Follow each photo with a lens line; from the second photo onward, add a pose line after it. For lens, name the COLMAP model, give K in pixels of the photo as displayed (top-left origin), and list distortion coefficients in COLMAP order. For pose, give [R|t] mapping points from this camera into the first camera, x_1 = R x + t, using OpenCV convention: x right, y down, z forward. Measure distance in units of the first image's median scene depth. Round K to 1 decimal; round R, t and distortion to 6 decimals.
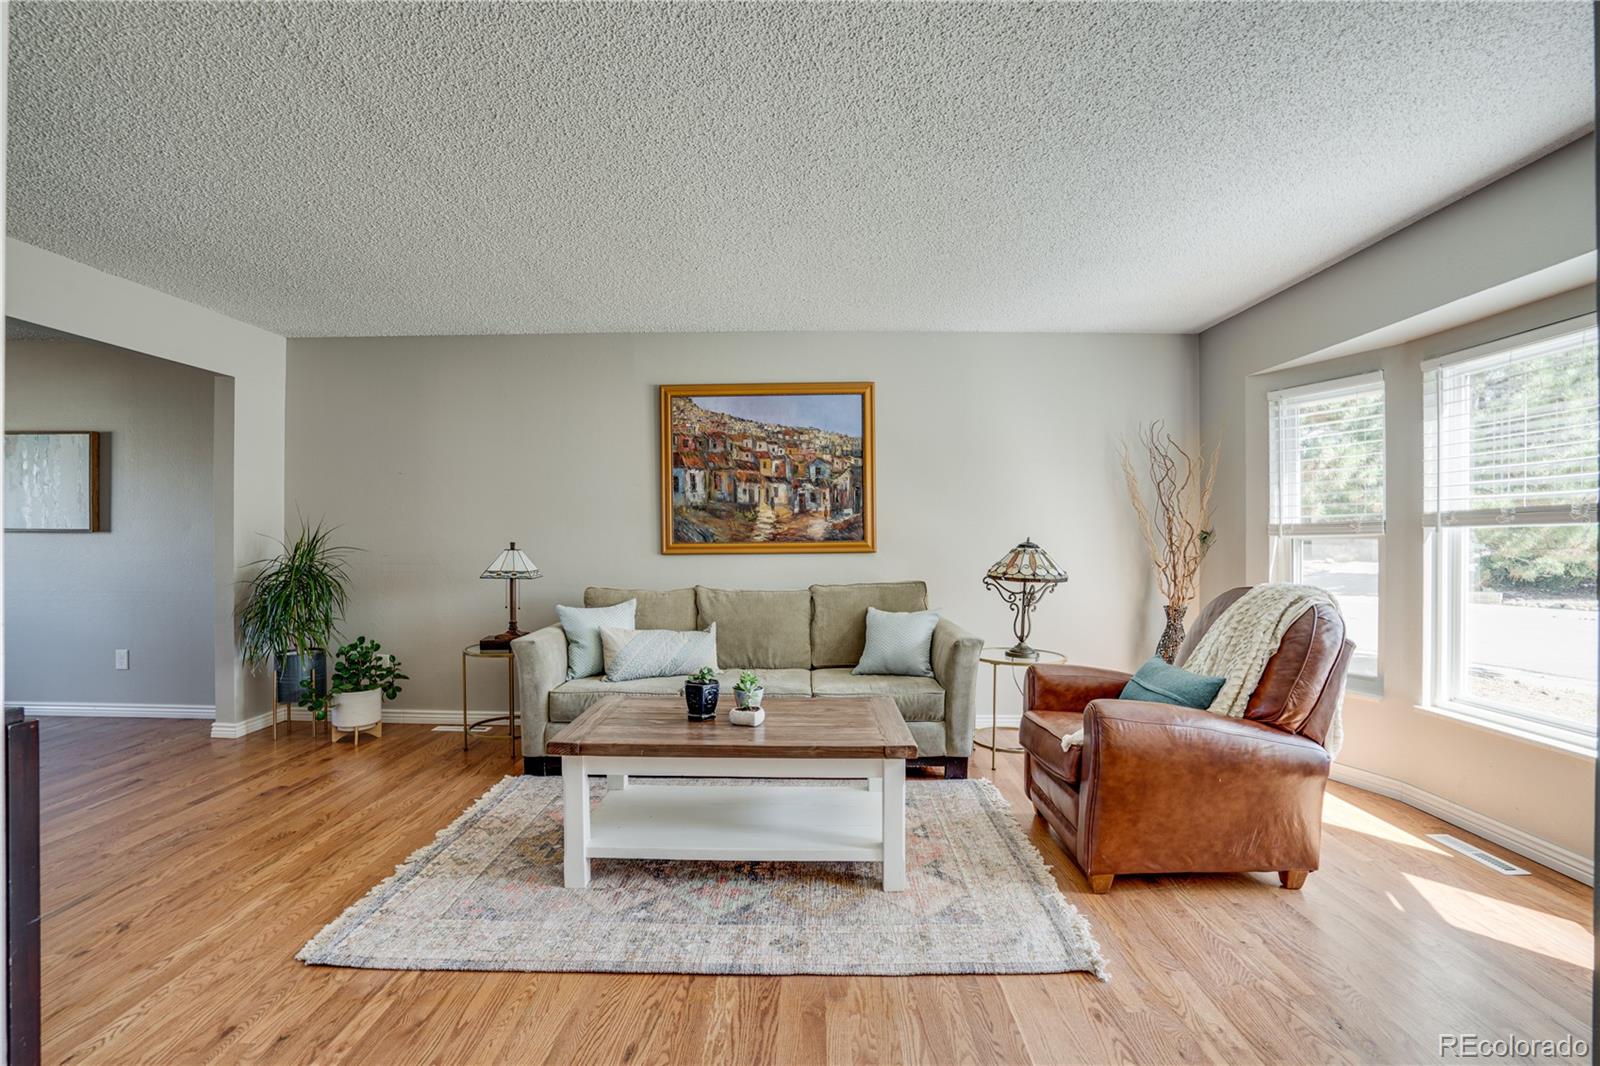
lens RADIAL K [[746.5, 0, 801.5], [0, 746.5, 537.5], [0, 0, 1]] dist [-0.059309, 0.026752]
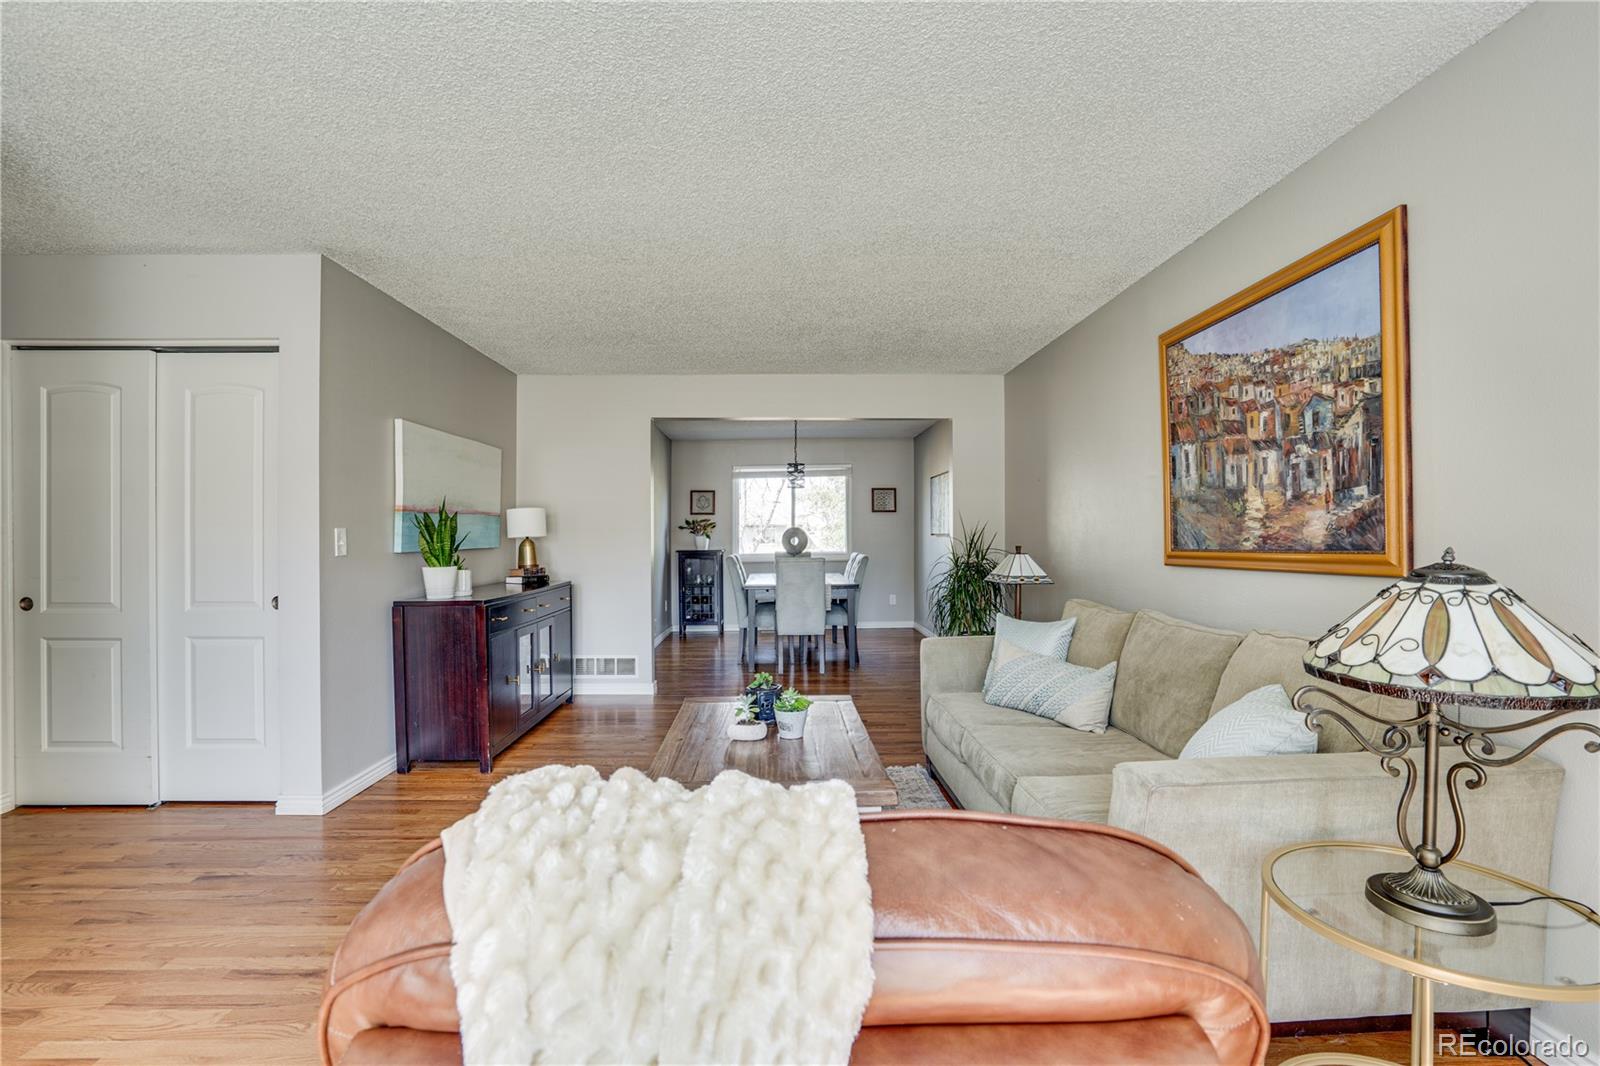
lens RADIAL K [[746.5, 0, 801.5], [0, 746.5, 537.5], [0, 0, 1]] dist [-0.059309, 0.026752]
pose [[0.044355, 0.001412, -0.999015, 0.522170], [-0.000727, 0.999999, 0.001381, -0.005159], [0.999016, 0.000665, 0.044356, 0.612452]]
